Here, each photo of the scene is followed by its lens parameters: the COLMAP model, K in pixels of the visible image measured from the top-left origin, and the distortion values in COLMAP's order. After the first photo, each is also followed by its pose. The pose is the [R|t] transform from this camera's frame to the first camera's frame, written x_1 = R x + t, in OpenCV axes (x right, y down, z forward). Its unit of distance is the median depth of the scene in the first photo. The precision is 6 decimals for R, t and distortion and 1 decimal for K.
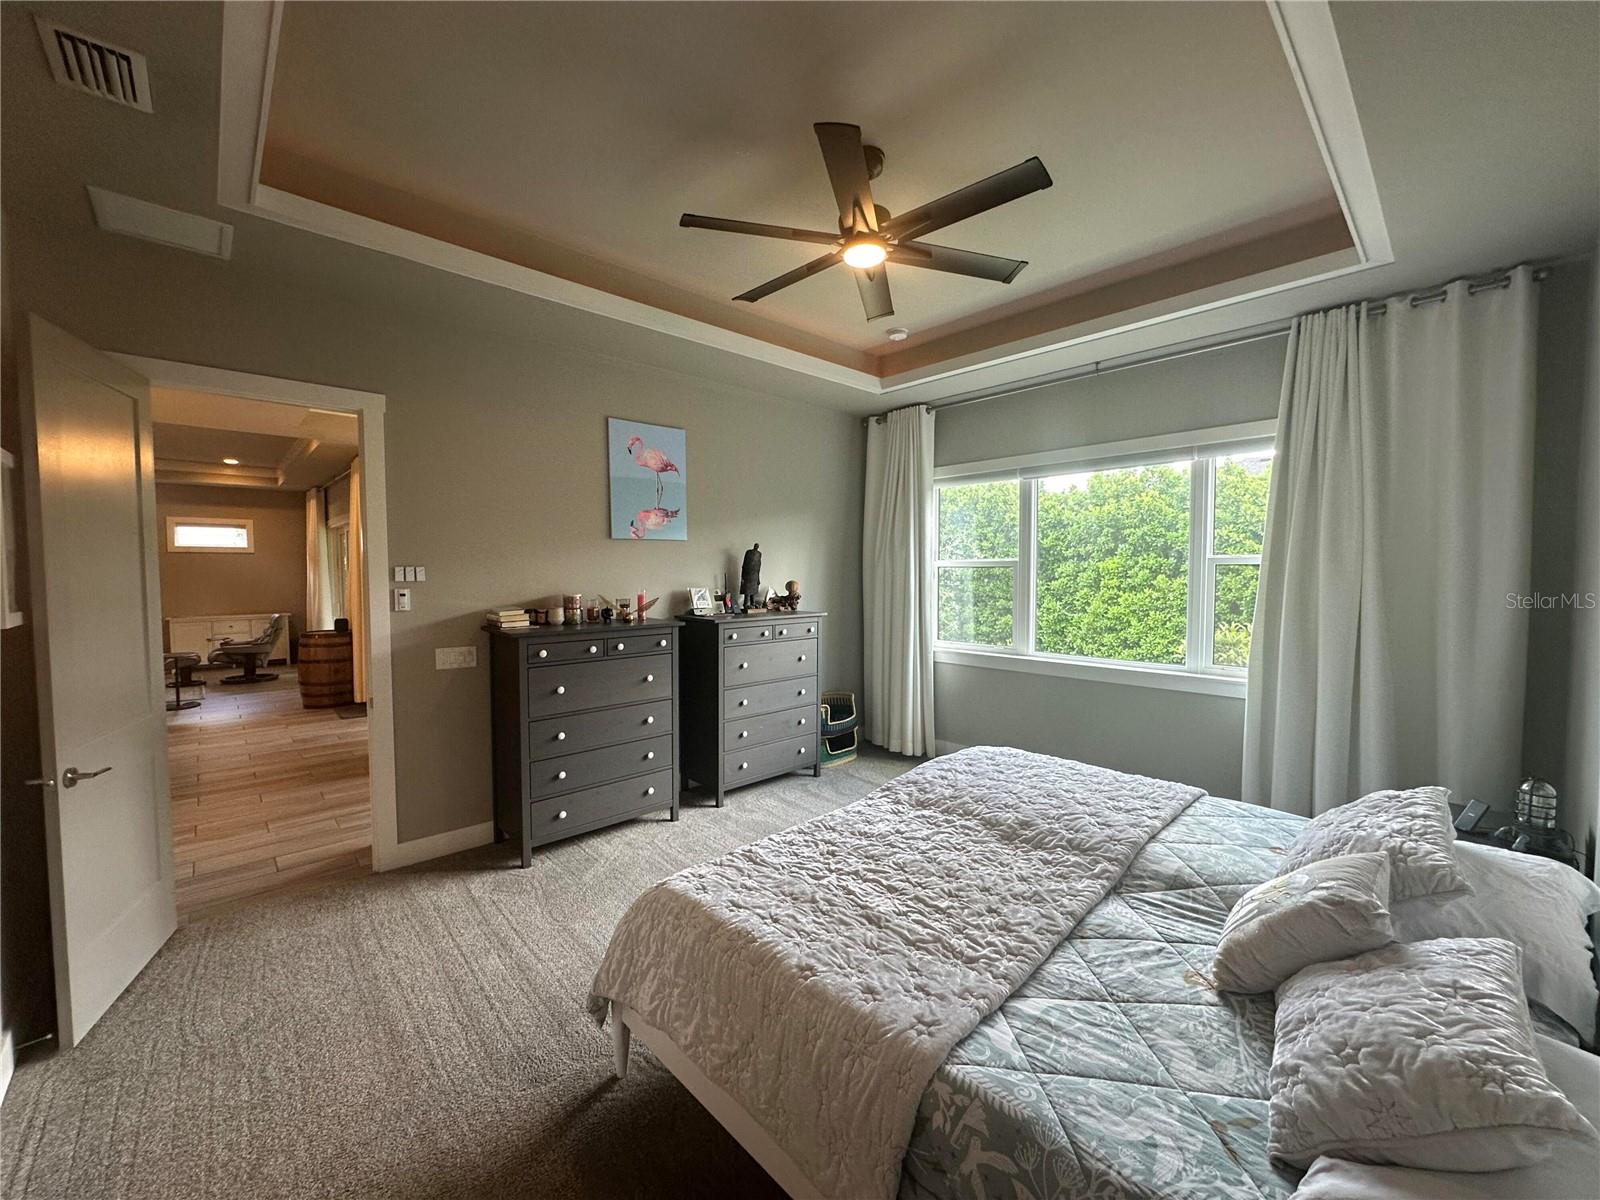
lens RADIAL K [[634.5, 0, 801.1], [0, 634.5, 601.9], [0, 0, 1]] dist [-0.001548, 0.000577]
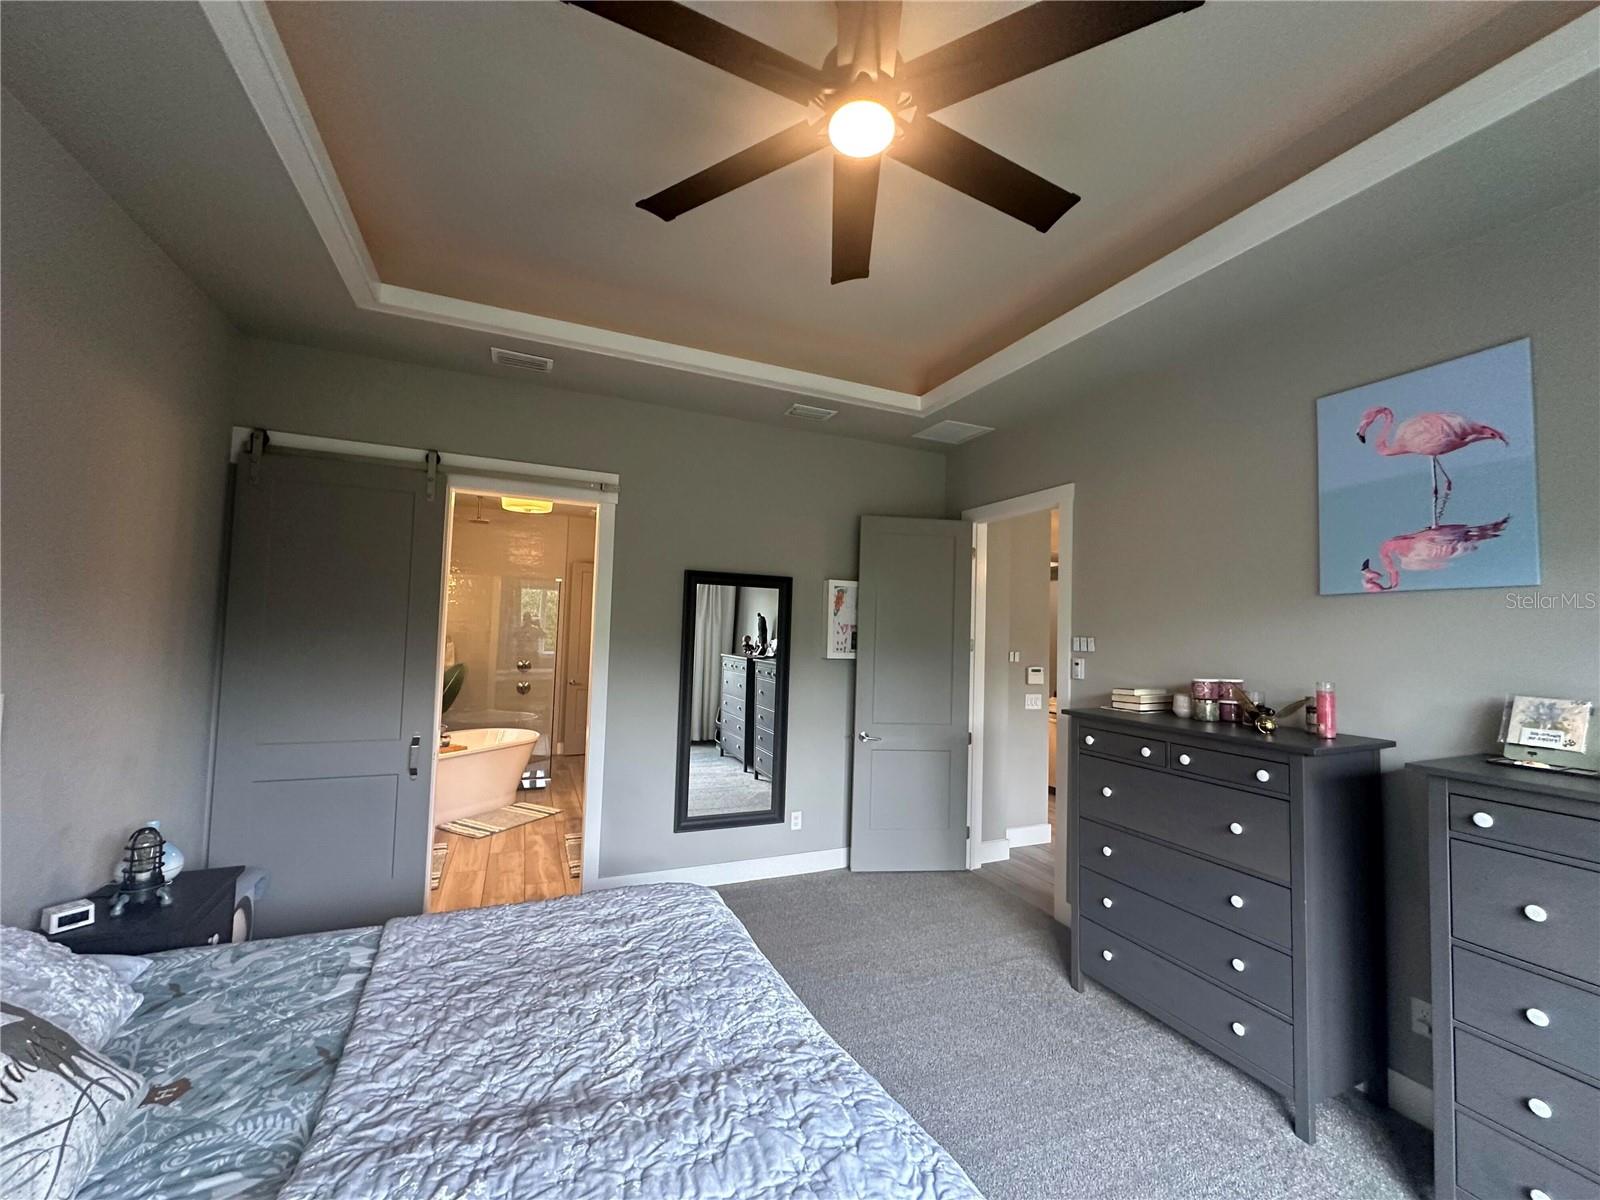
lens RADIAL K [[634.5, 0, 801.1], [0, 634.5, 601.9], [0, 0, 1]] dist [-0.001548, 0.000577]
pose [[-0.338561, -0.051855, -0.939515, 0.488158], [-0.075558, 0.996754, -0.027786, -0.045699], [0.937906, 0.061581, -0.341380, 0.852607]]
